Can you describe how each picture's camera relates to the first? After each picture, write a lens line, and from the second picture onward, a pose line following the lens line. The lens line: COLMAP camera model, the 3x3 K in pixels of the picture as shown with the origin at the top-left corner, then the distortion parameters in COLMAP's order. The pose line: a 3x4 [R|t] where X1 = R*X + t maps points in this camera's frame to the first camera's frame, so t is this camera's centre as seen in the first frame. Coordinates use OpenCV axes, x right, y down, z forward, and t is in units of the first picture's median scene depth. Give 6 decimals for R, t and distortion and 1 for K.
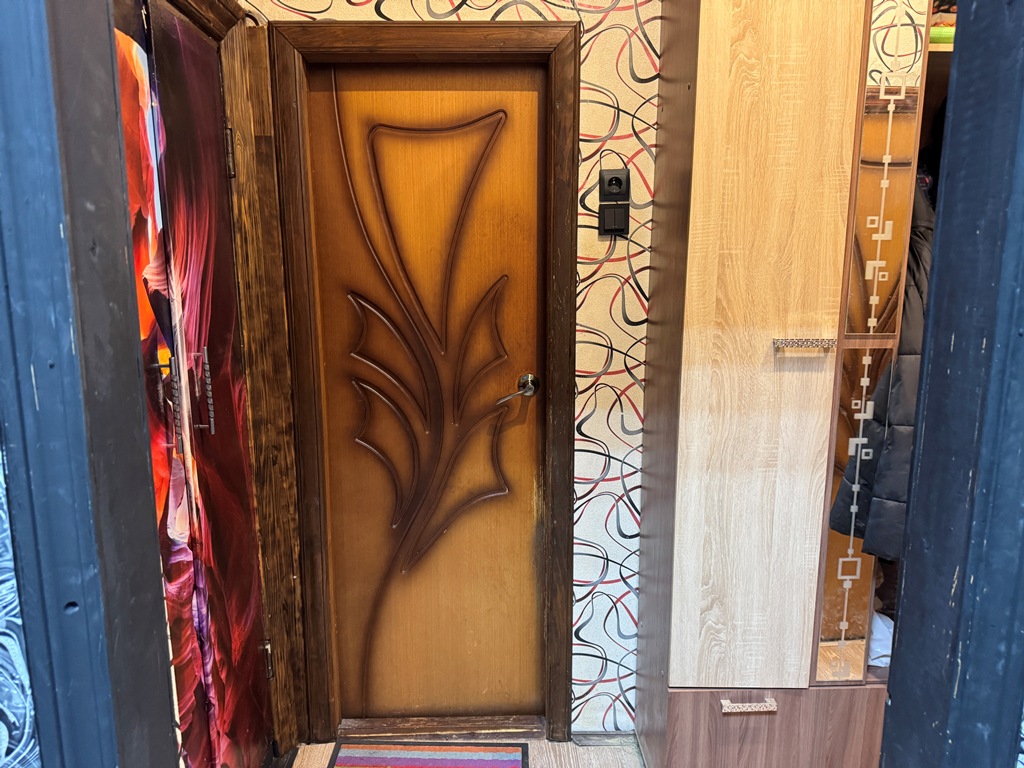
lens RADIAL K [[713.7, 0, 514.0], [0, 713.7, 385.9], [0, 0, 1]] dist [0.052861, -0.072236]
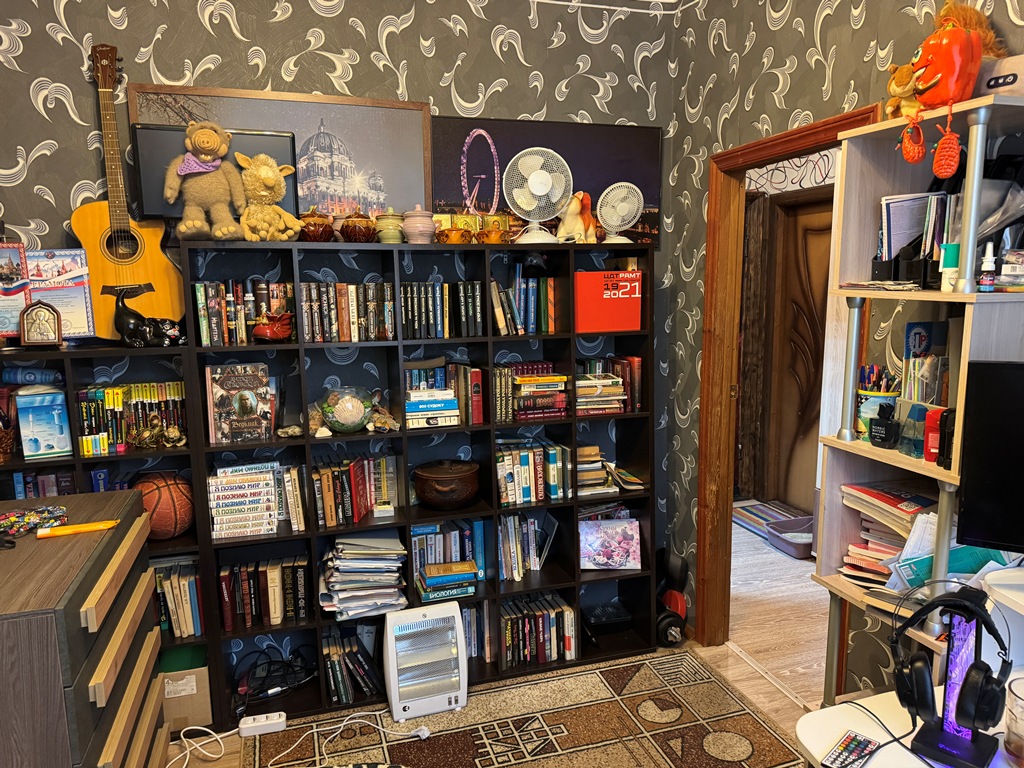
lens RADIAL K [[713.7, 0, 511.2], [0, 713.7, 388.1], [0, 0, 1]] dist [0.052861, -0.072236]
pose [[0.292722, 0.144870, -0.945160, 1.763147], [-0.157326, 0.982282, 0.101835, 0.045648], [0.943166, 0.118889, 0.310327, -0.528283]]
